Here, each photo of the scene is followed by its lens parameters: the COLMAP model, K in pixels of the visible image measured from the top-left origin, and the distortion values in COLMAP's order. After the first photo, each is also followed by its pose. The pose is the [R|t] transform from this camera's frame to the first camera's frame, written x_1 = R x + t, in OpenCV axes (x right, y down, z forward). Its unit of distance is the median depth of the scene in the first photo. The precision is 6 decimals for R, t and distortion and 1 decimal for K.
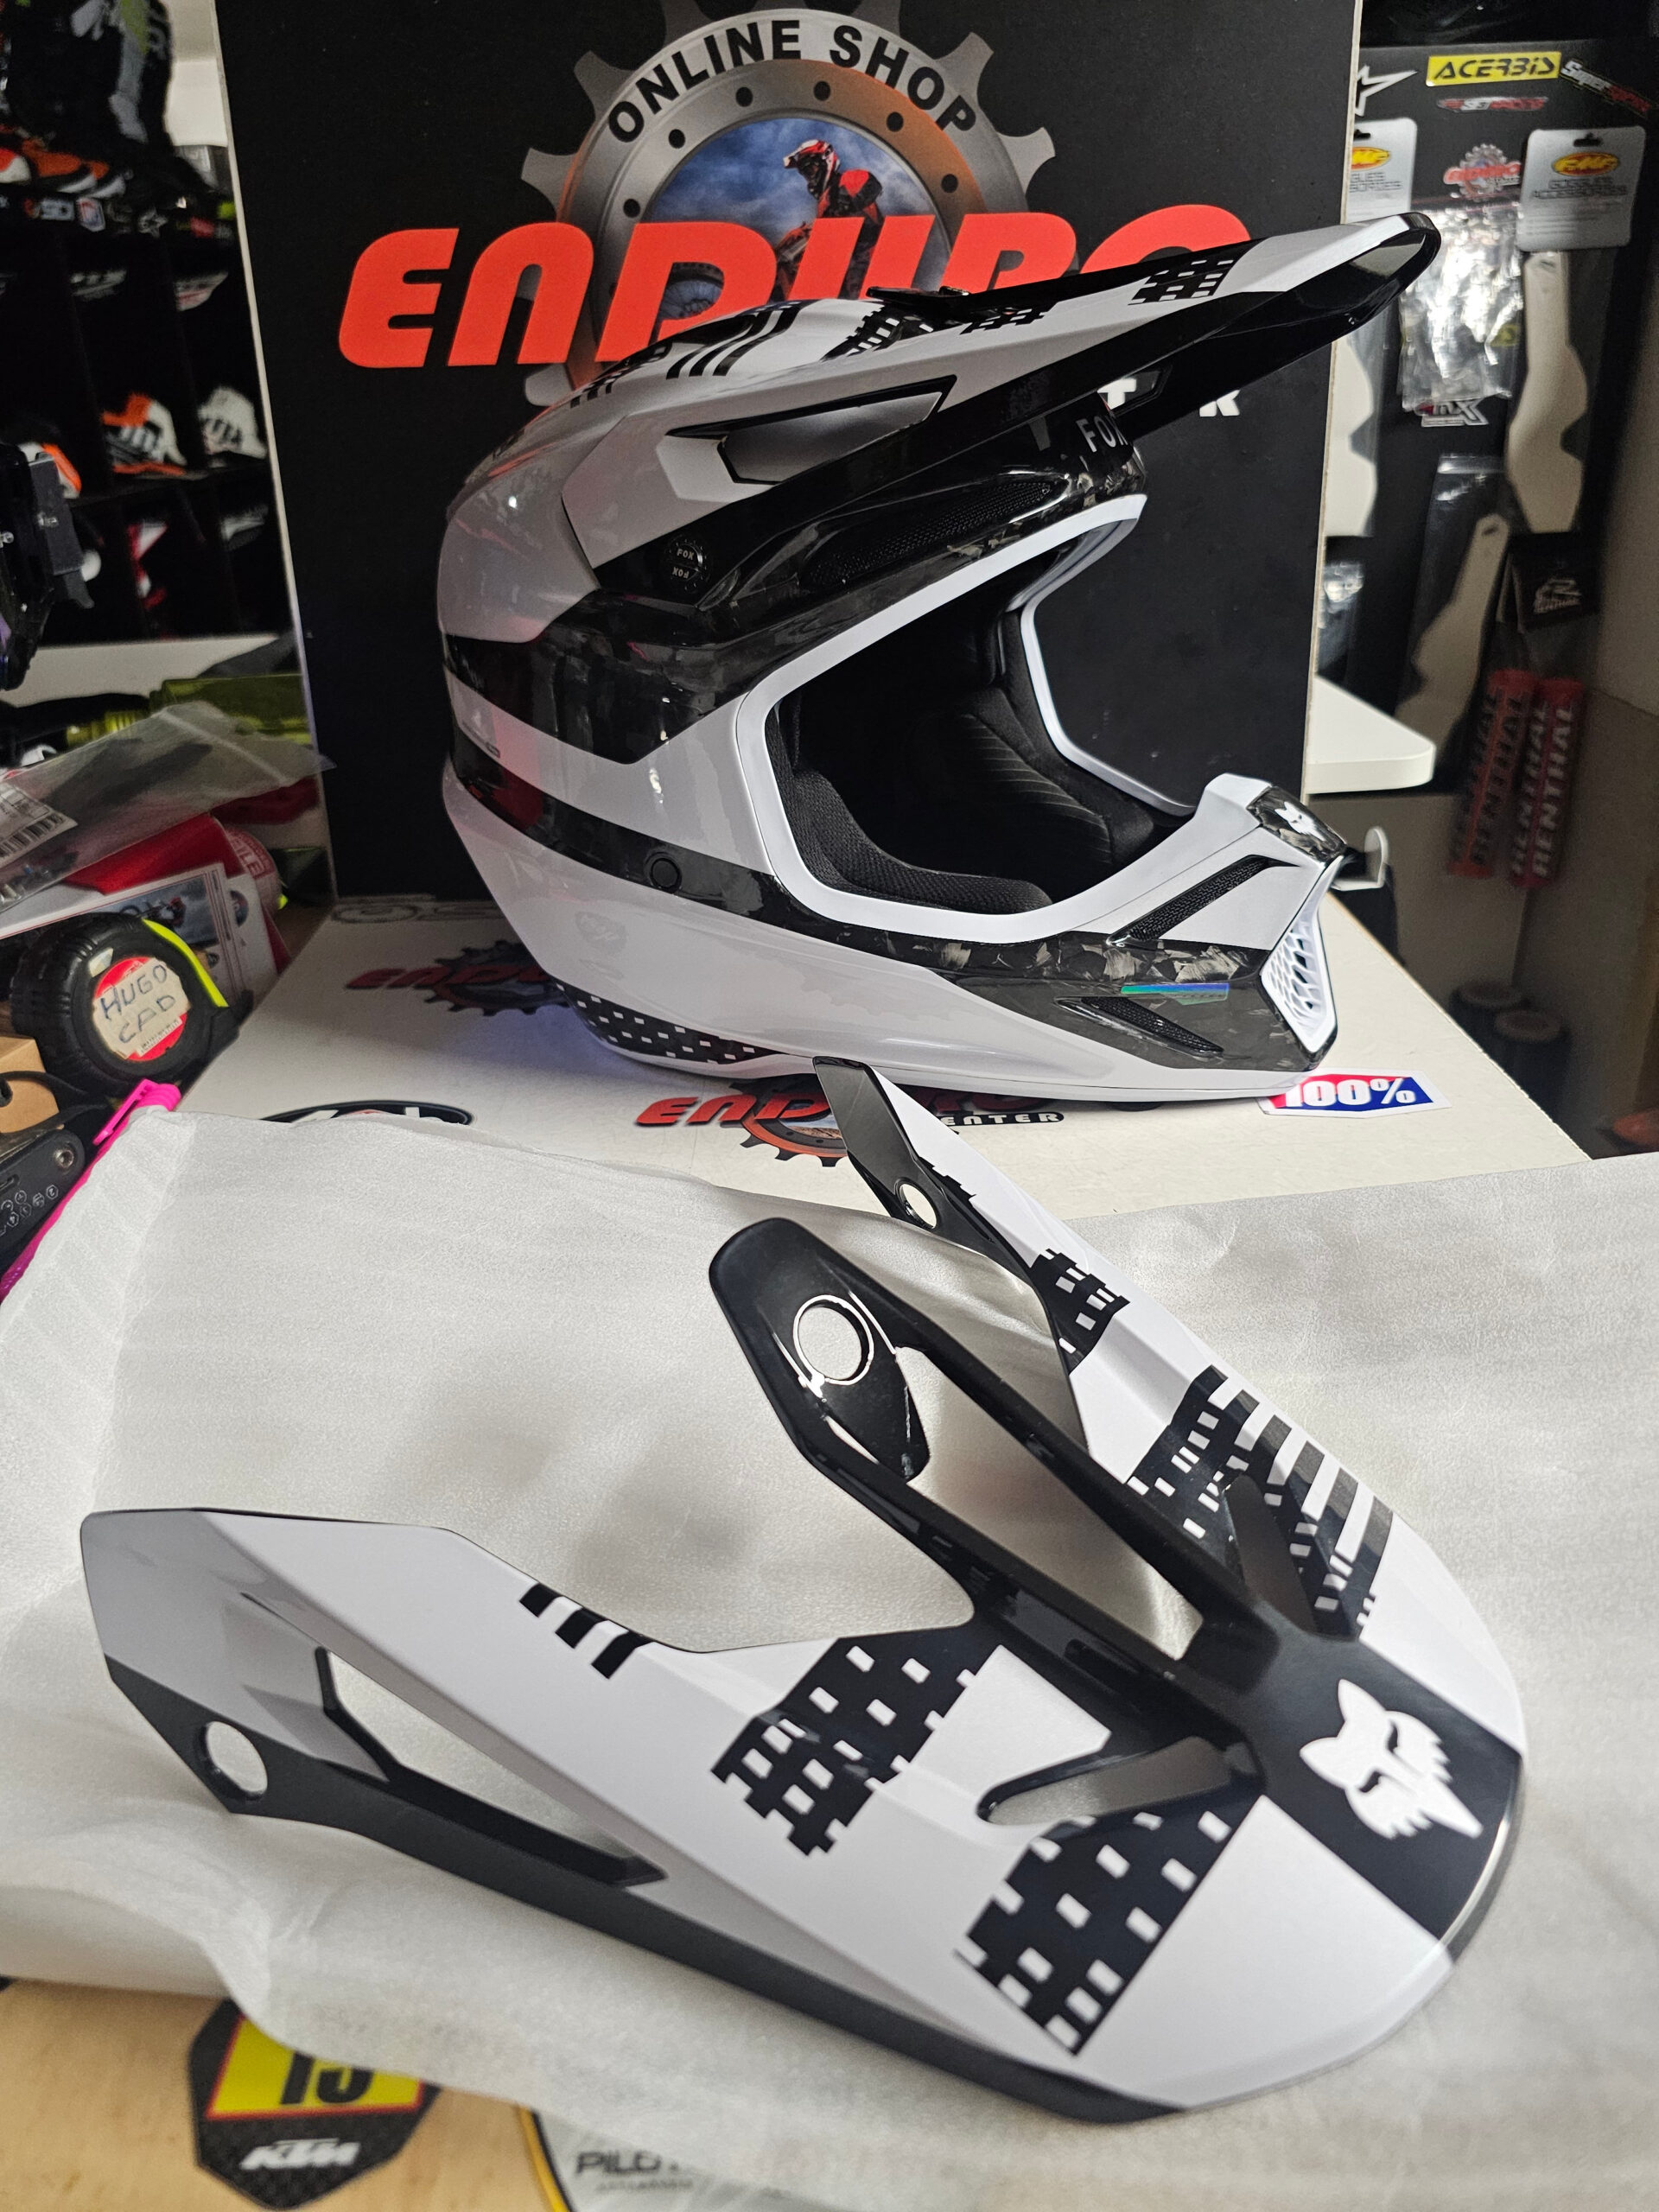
lens RADIAL K [[1515.9, 0, 832.8], [0, 1515.9, 1072.8], [0, 0, 1]] dist [0.014791, -0.014091]
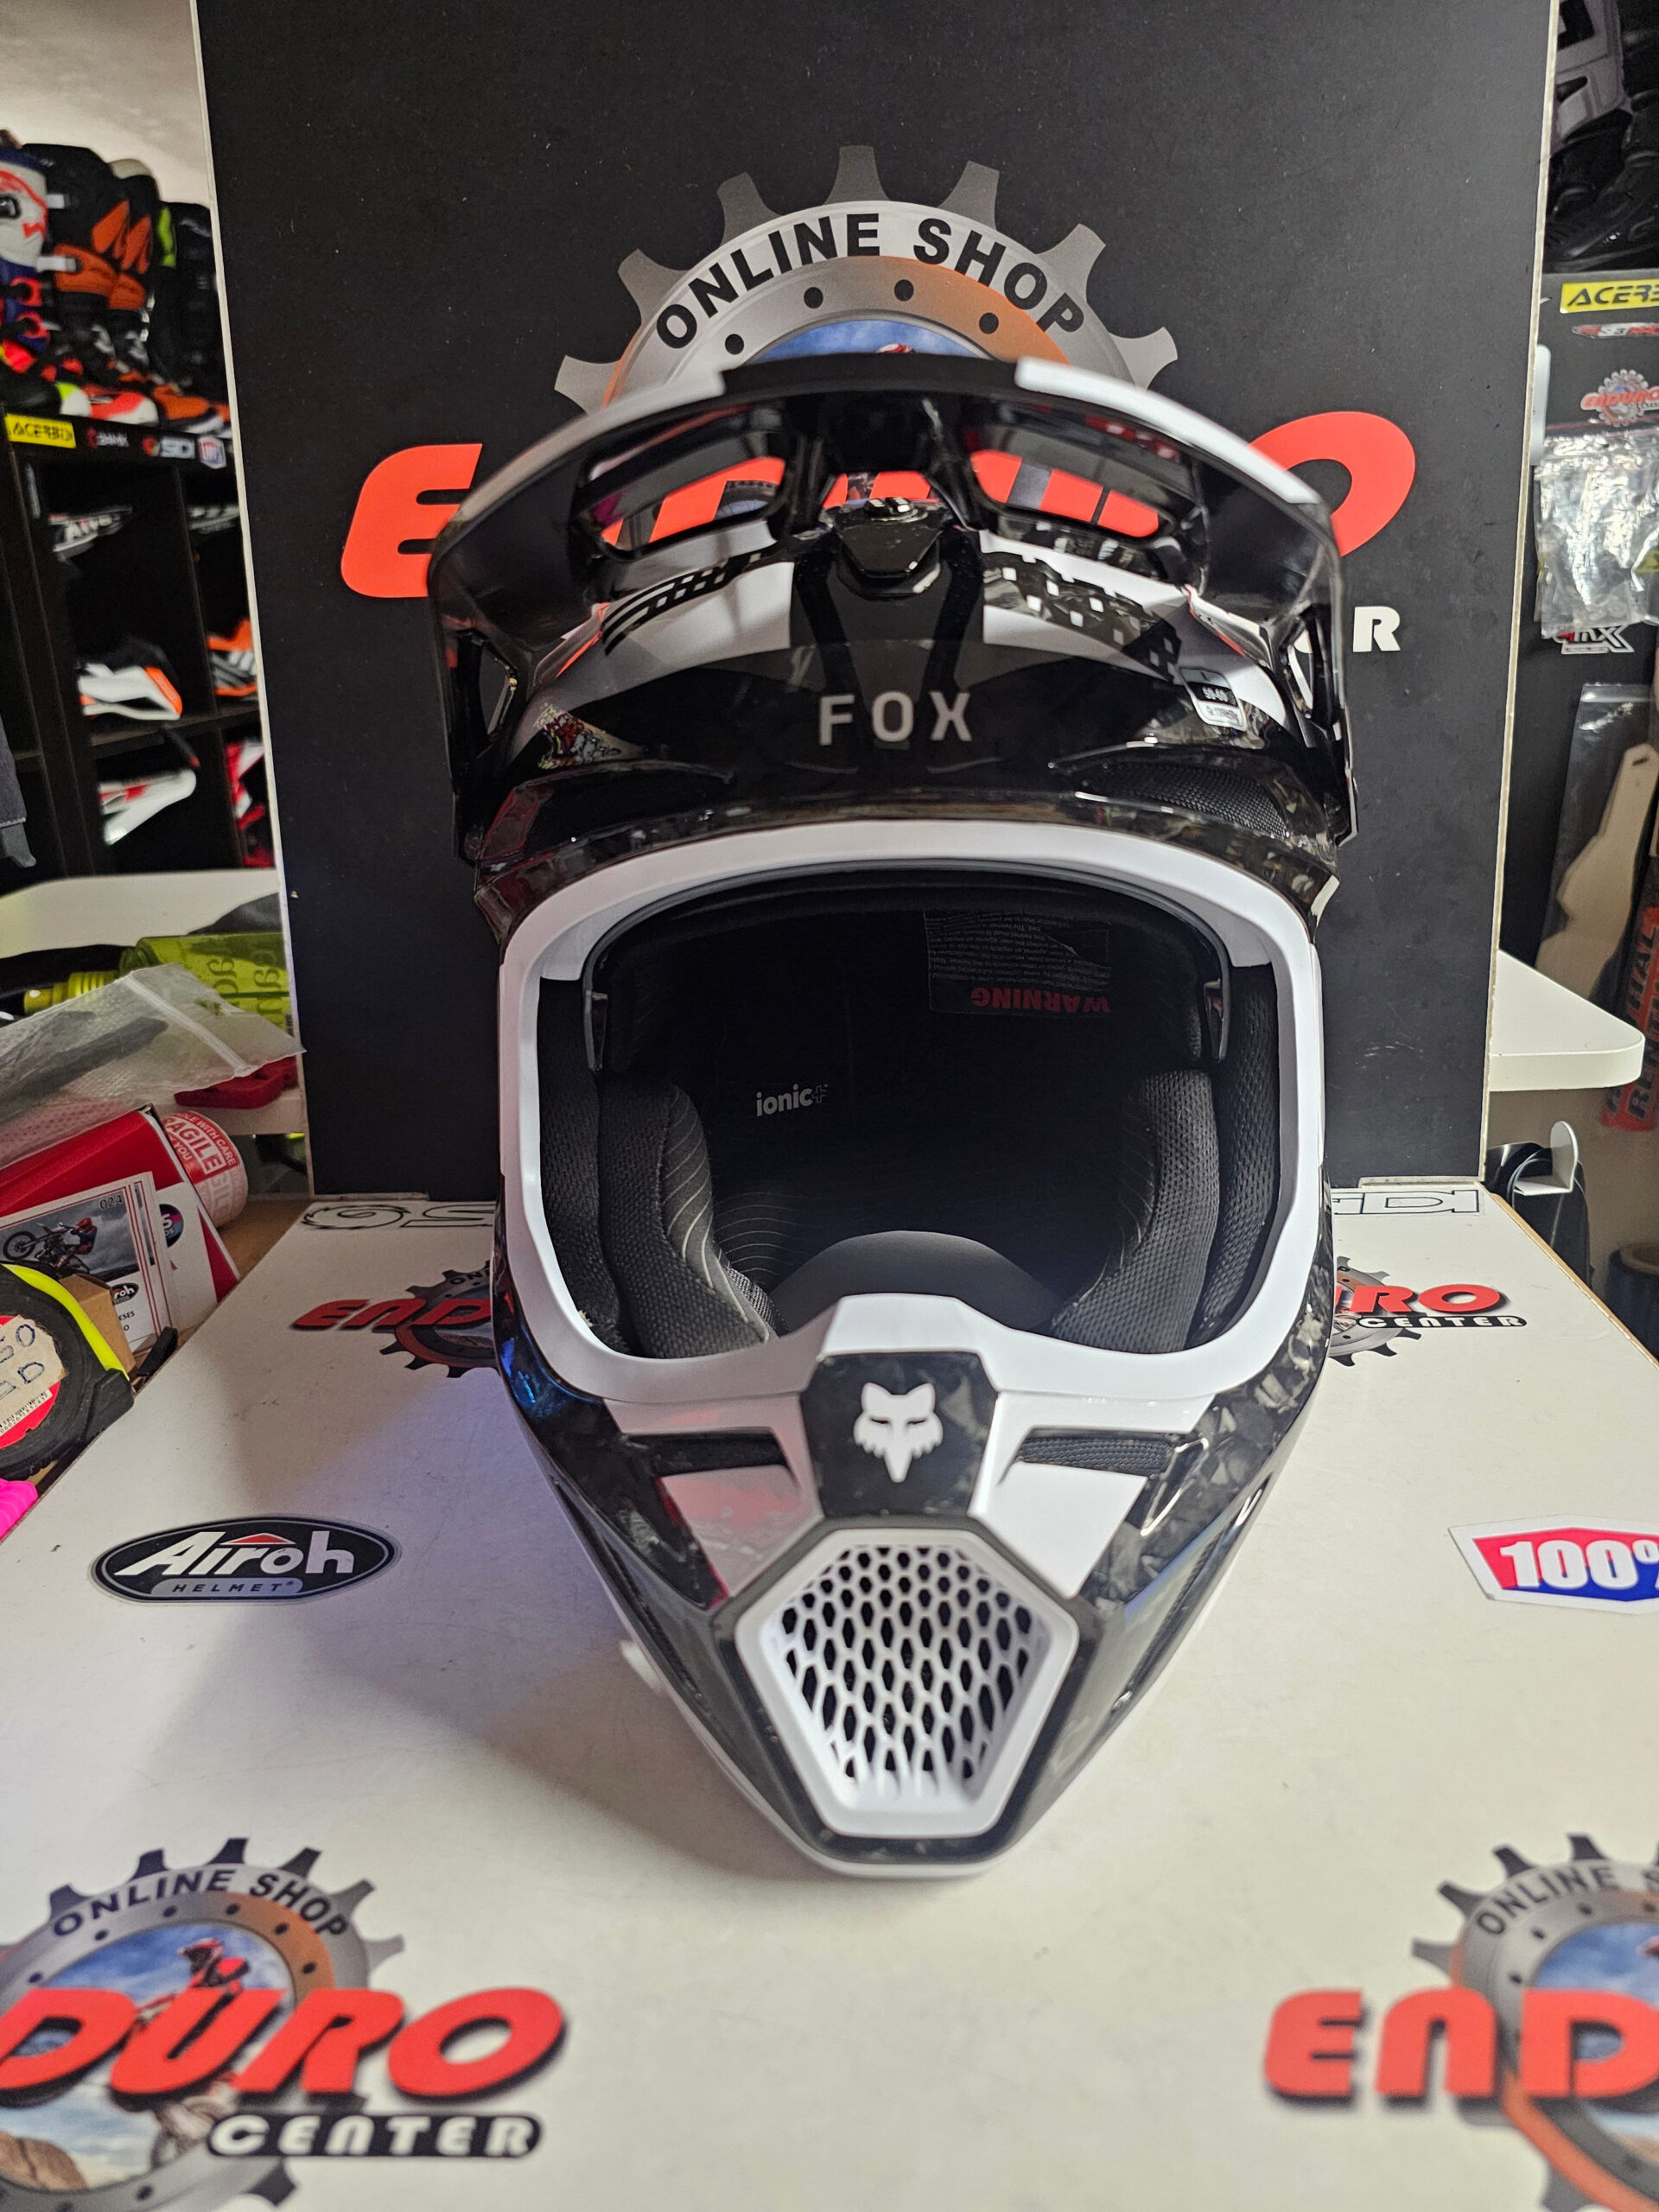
lens RADIAL K [[1511.3, 0, 846.2], [0, 1511.3, 1077.6], [0, 0, 1]] dist [0.026667, -0.021031]
pose [[0.998085, 0.018176, -0.059135, 0.018941], [-0.025486, 0.991790, -0.125315, -0.093630], [0.056372, 0.126582, 0.990353, 0.199780]]
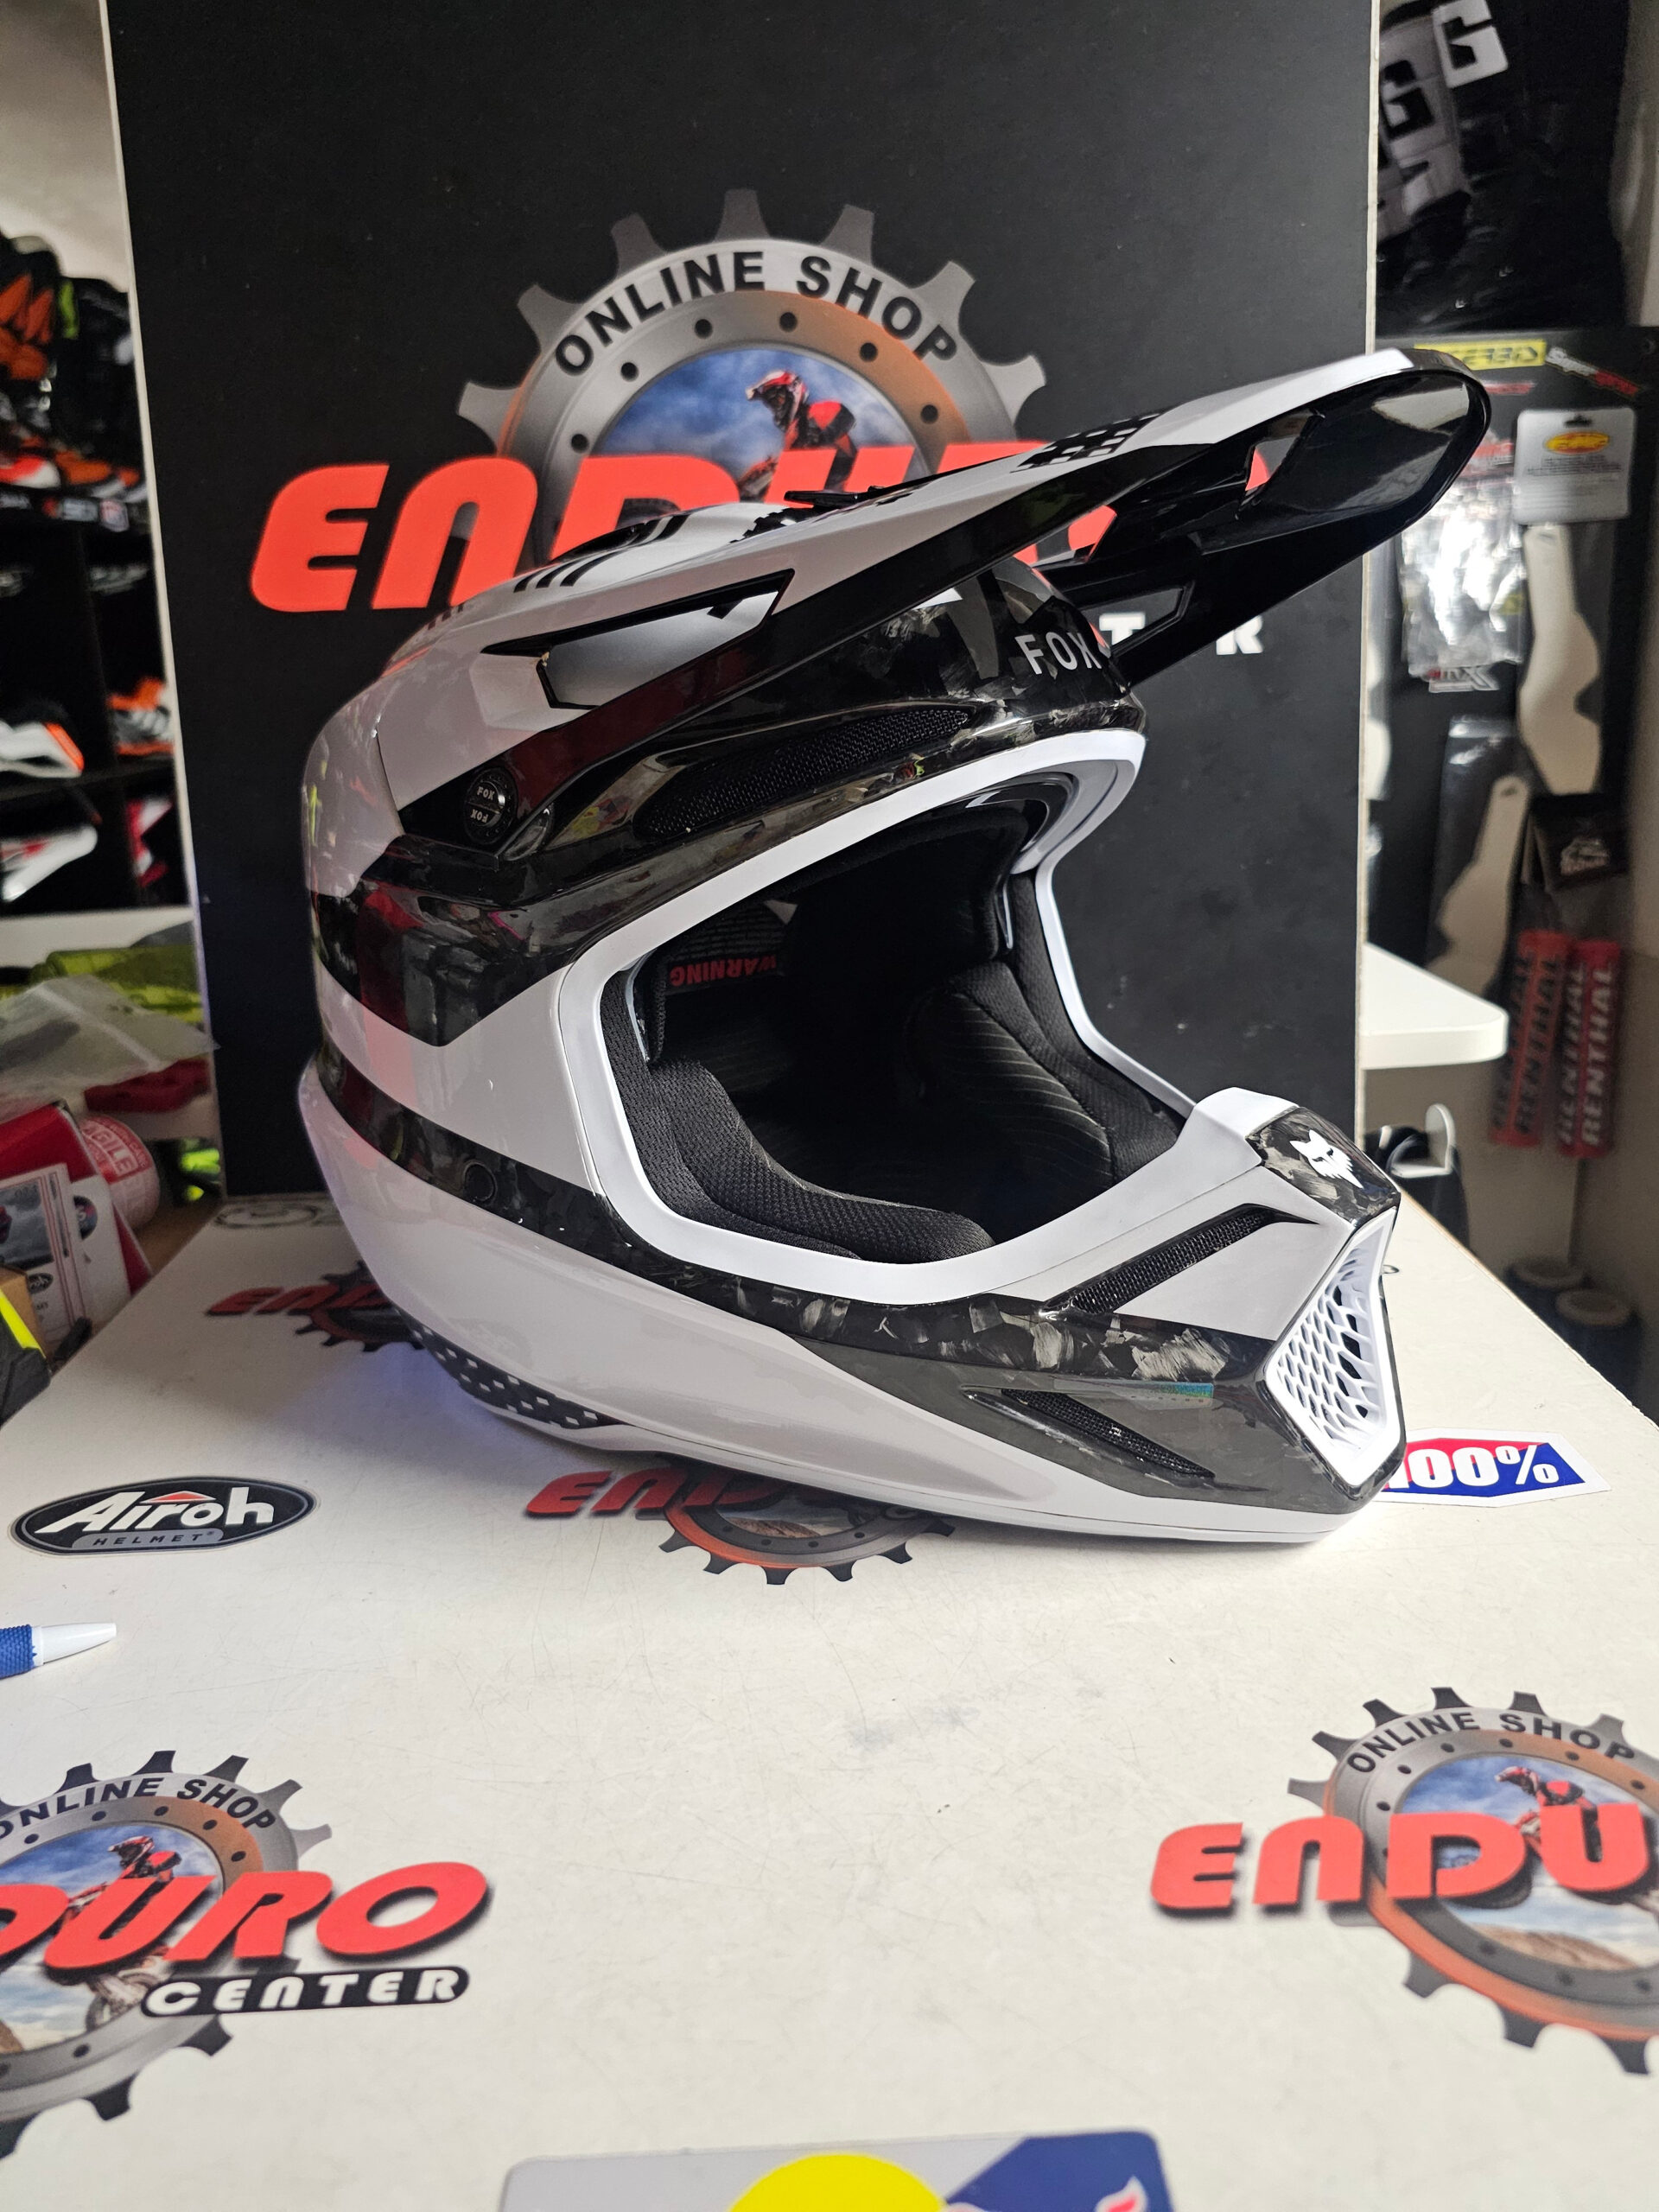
lens RADIAL K [[1517.1, 0, 830.2], [0, 1517.1, 1064.4], [0, 0, 1]] dist [0.015805, -0.016314]
pose [[0.999899, -0.006668, -0.012585, 0.026349], [0.004352, 0.984419, -0.175784, -0.042834], [0.013561, 0.175711, 0.984348, 0.173985]]
